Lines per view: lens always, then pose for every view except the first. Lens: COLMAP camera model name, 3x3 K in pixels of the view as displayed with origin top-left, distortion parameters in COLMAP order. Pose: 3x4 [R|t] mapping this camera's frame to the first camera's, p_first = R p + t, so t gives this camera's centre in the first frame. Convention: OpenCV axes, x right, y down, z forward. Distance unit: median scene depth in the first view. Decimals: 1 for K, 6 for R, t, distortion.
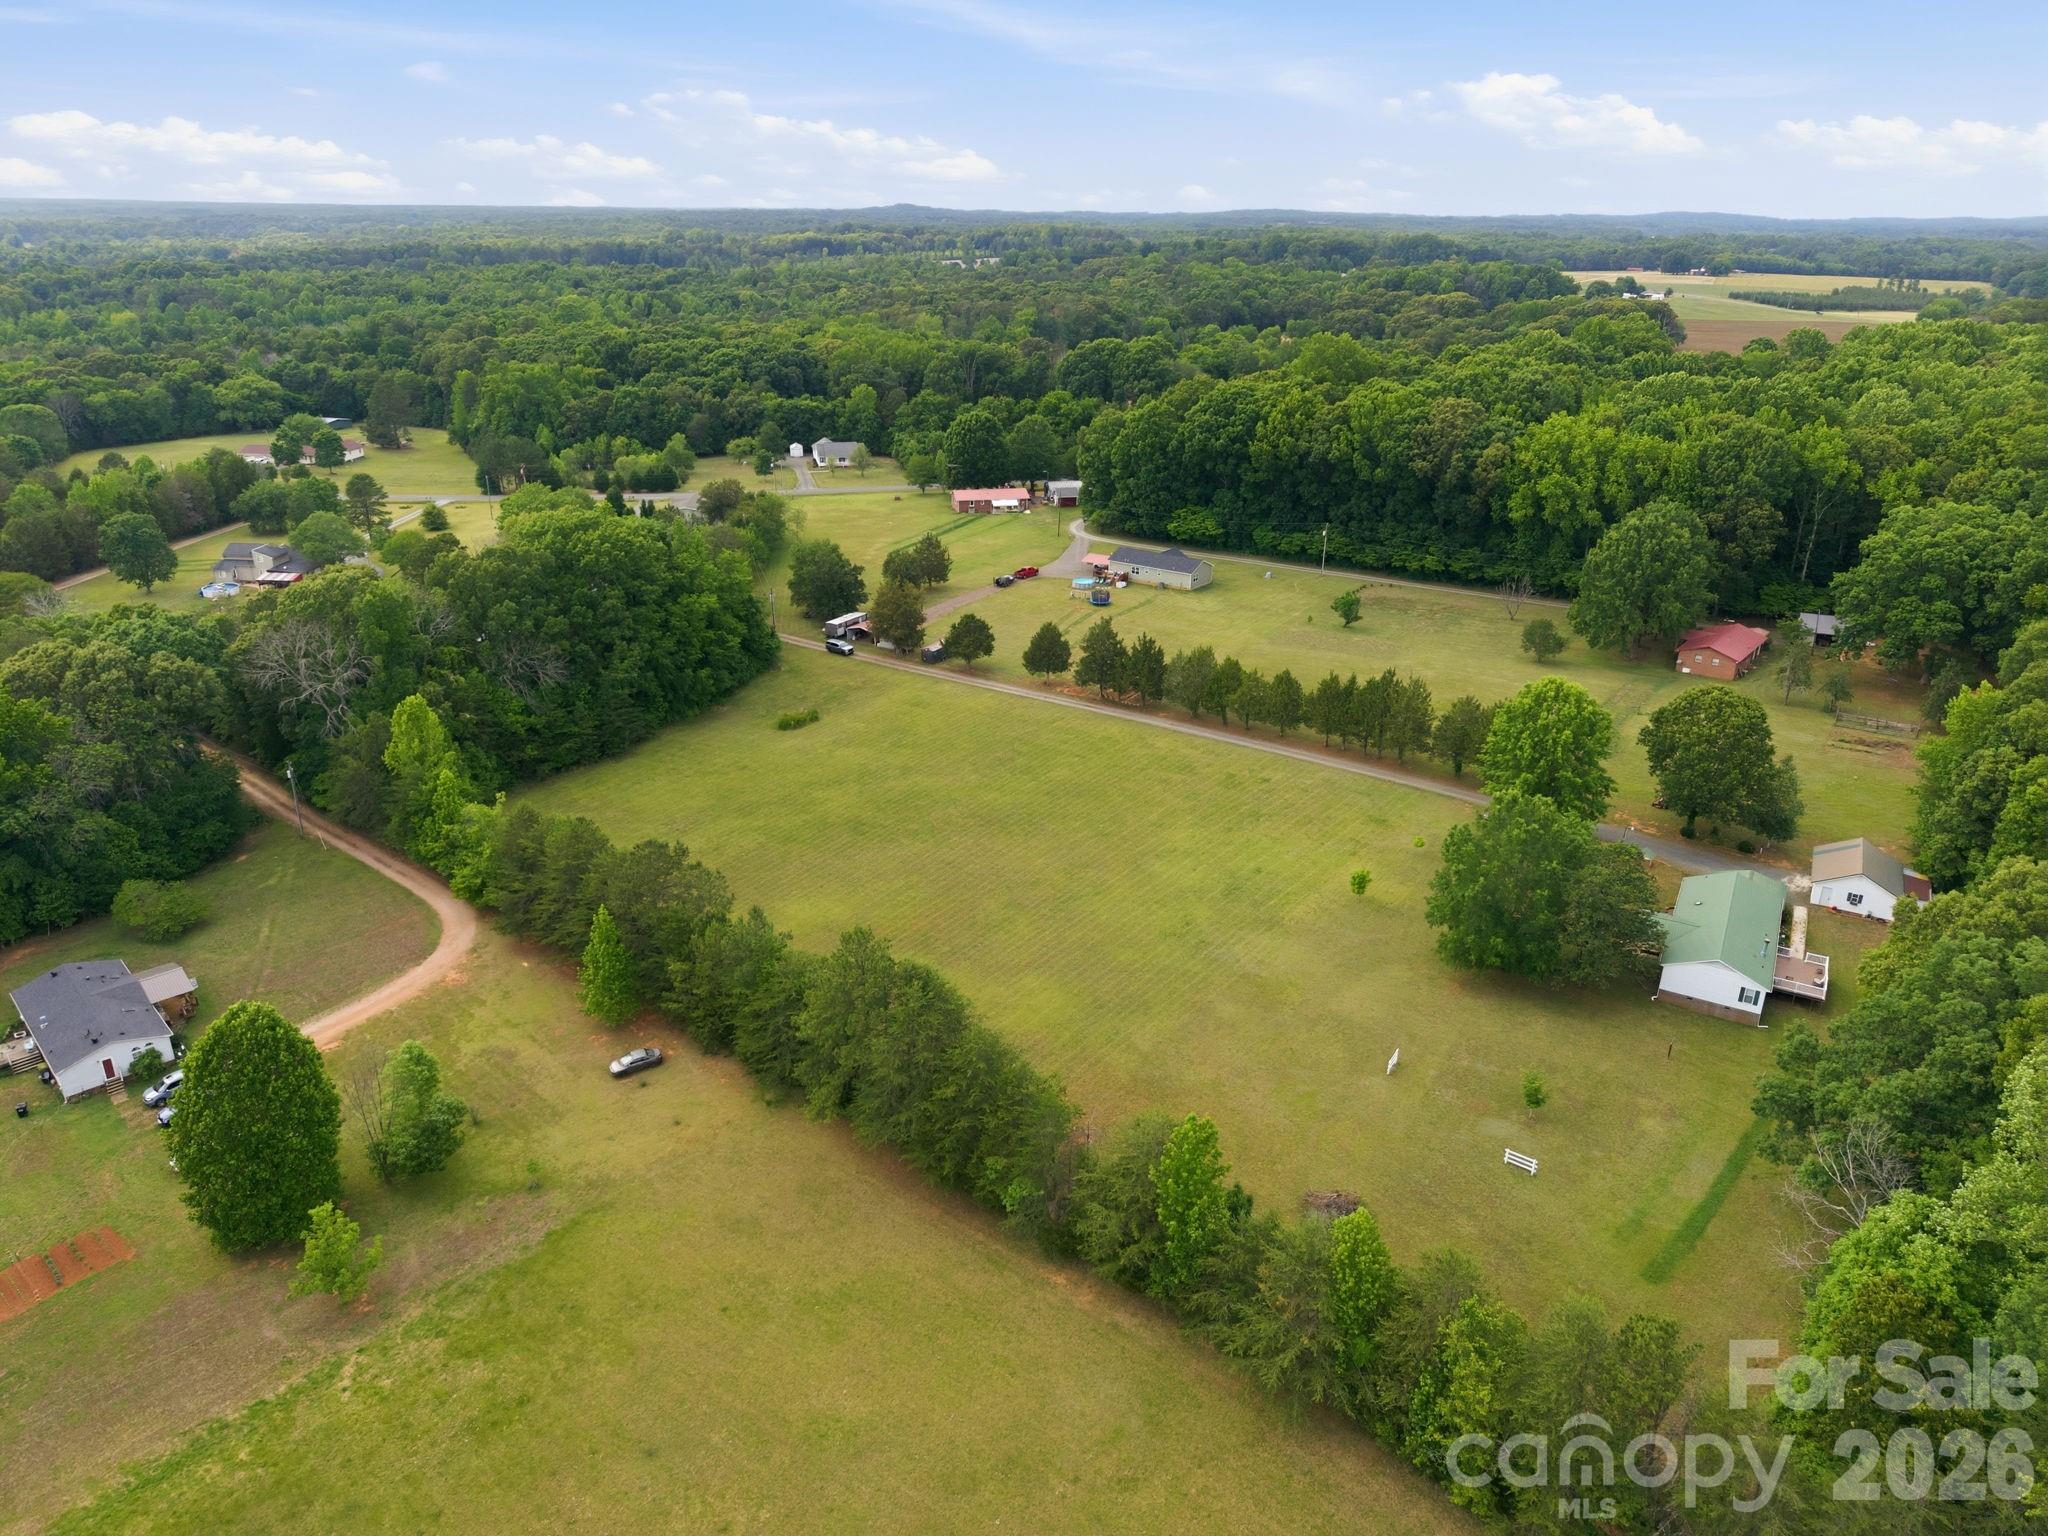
lens RADIAL K [[1363.2, 0, 1029.3], [0, 1363.2, 772.6], [0, 0, 1]] dist [0.023169, -0.034534]
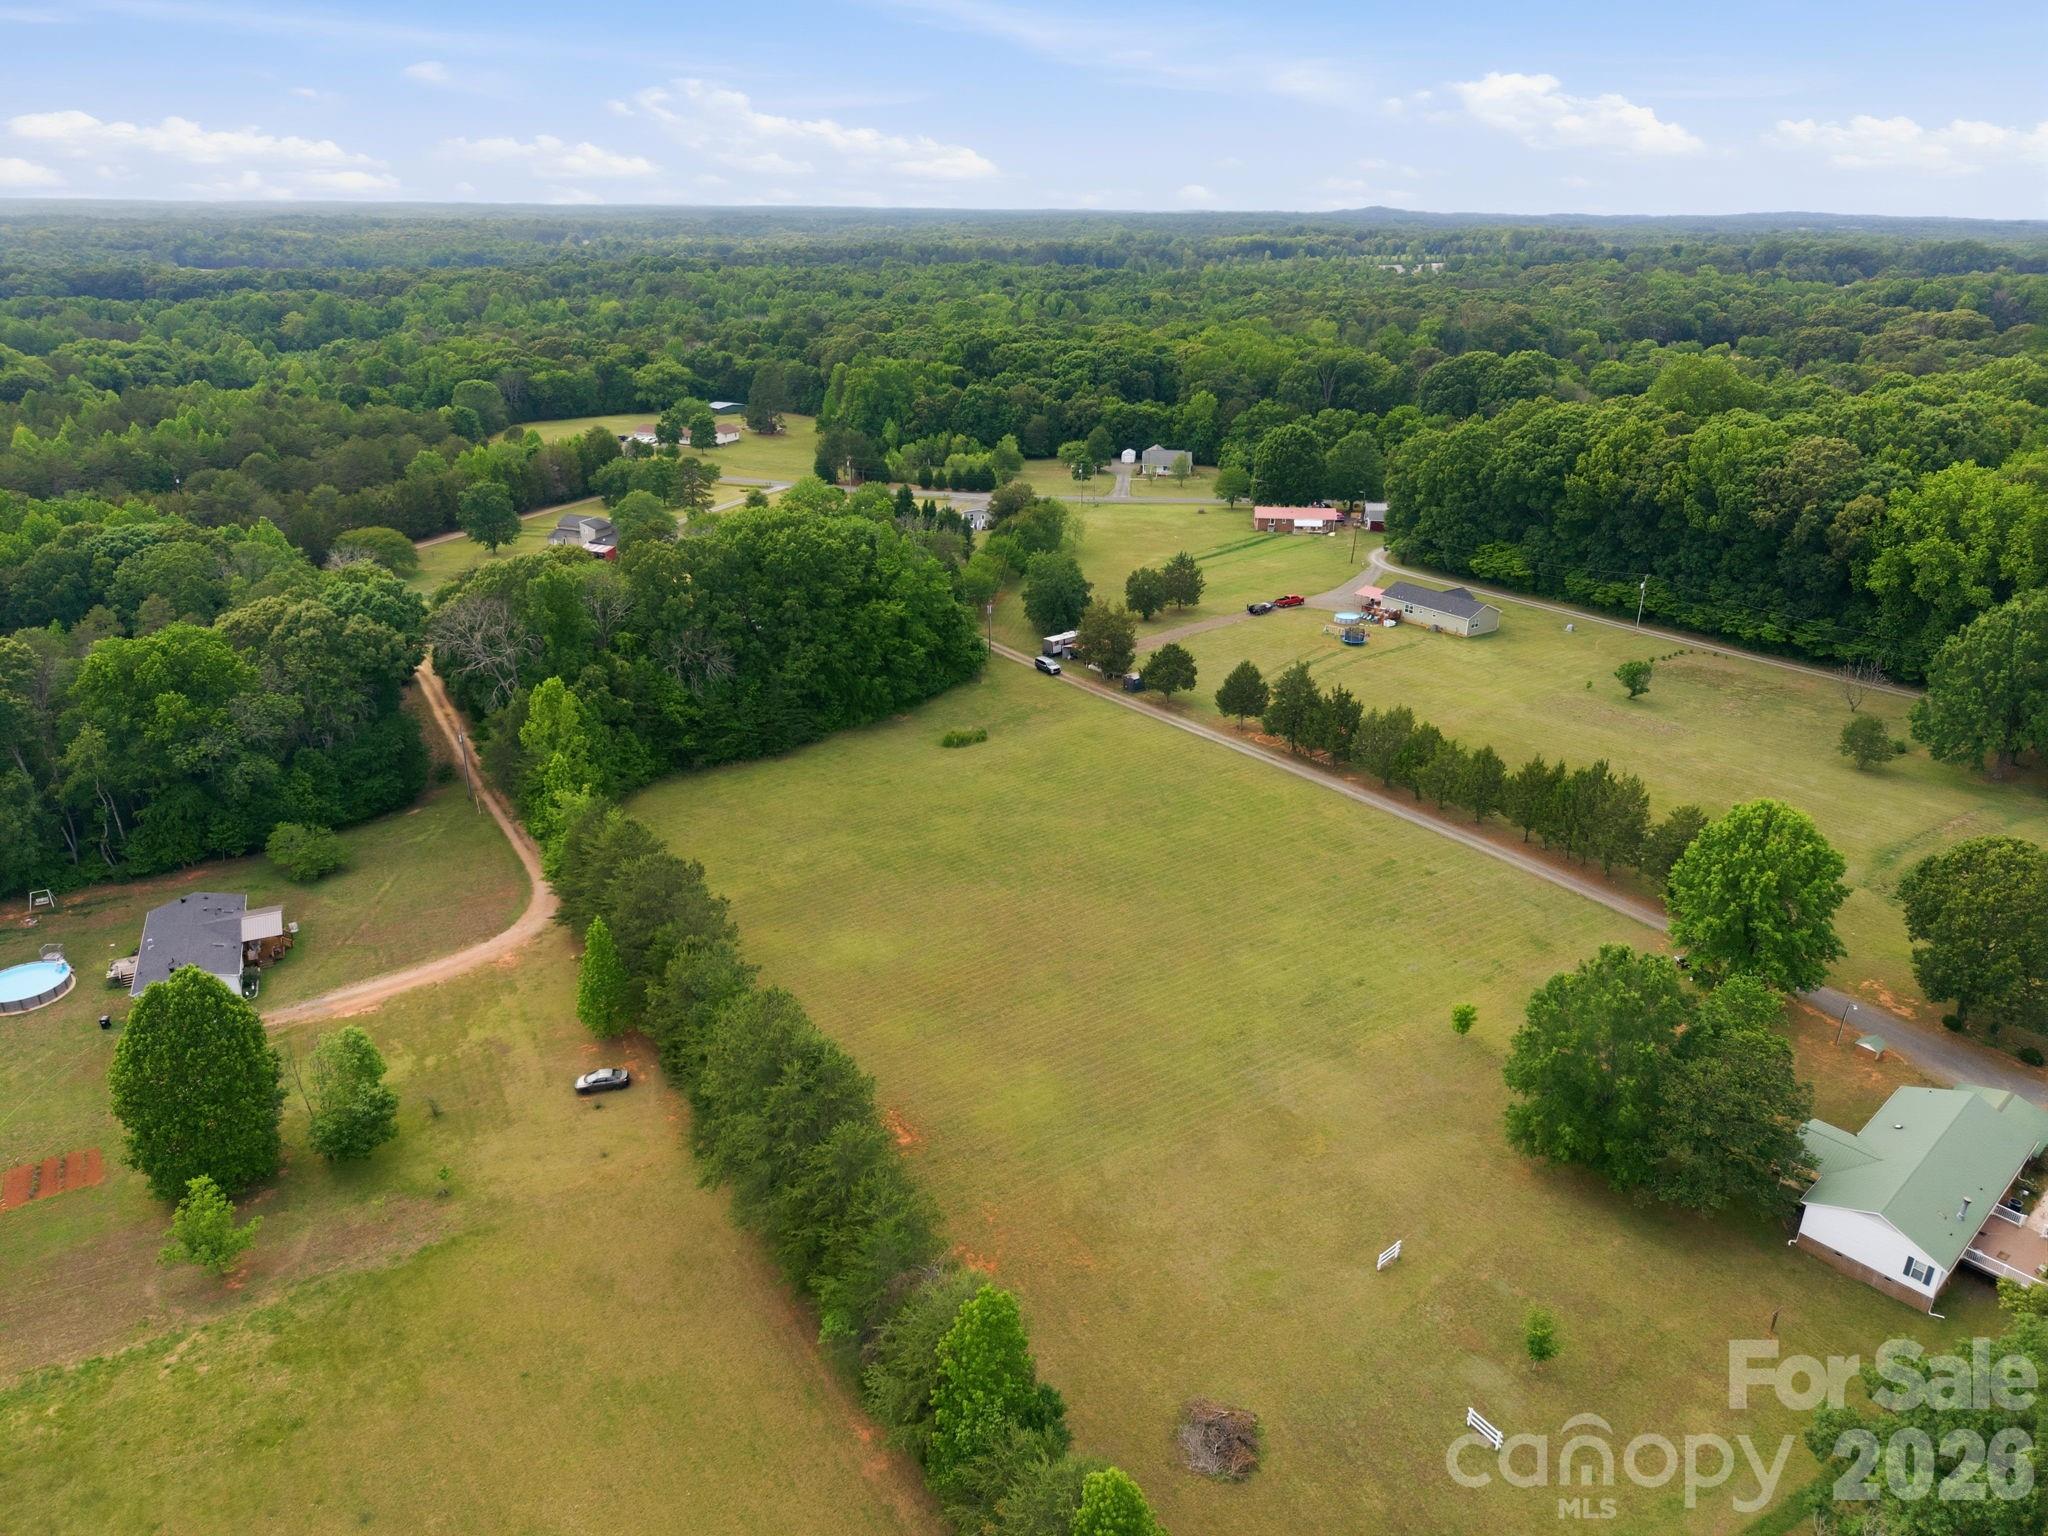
lens RADIAL K [[1371.0, 0, 1029.4], [0, 1371.0, 758.4], [0, 0, 1]] dist [0.006230, -0.006609]
pose [[0.949451, 0.117496, -0.291099, 0.122241], [-0.120919, 0.992643, 0.006269, -0.028014], [0.289693, 0.029247, 0.956673, 0.069112]]
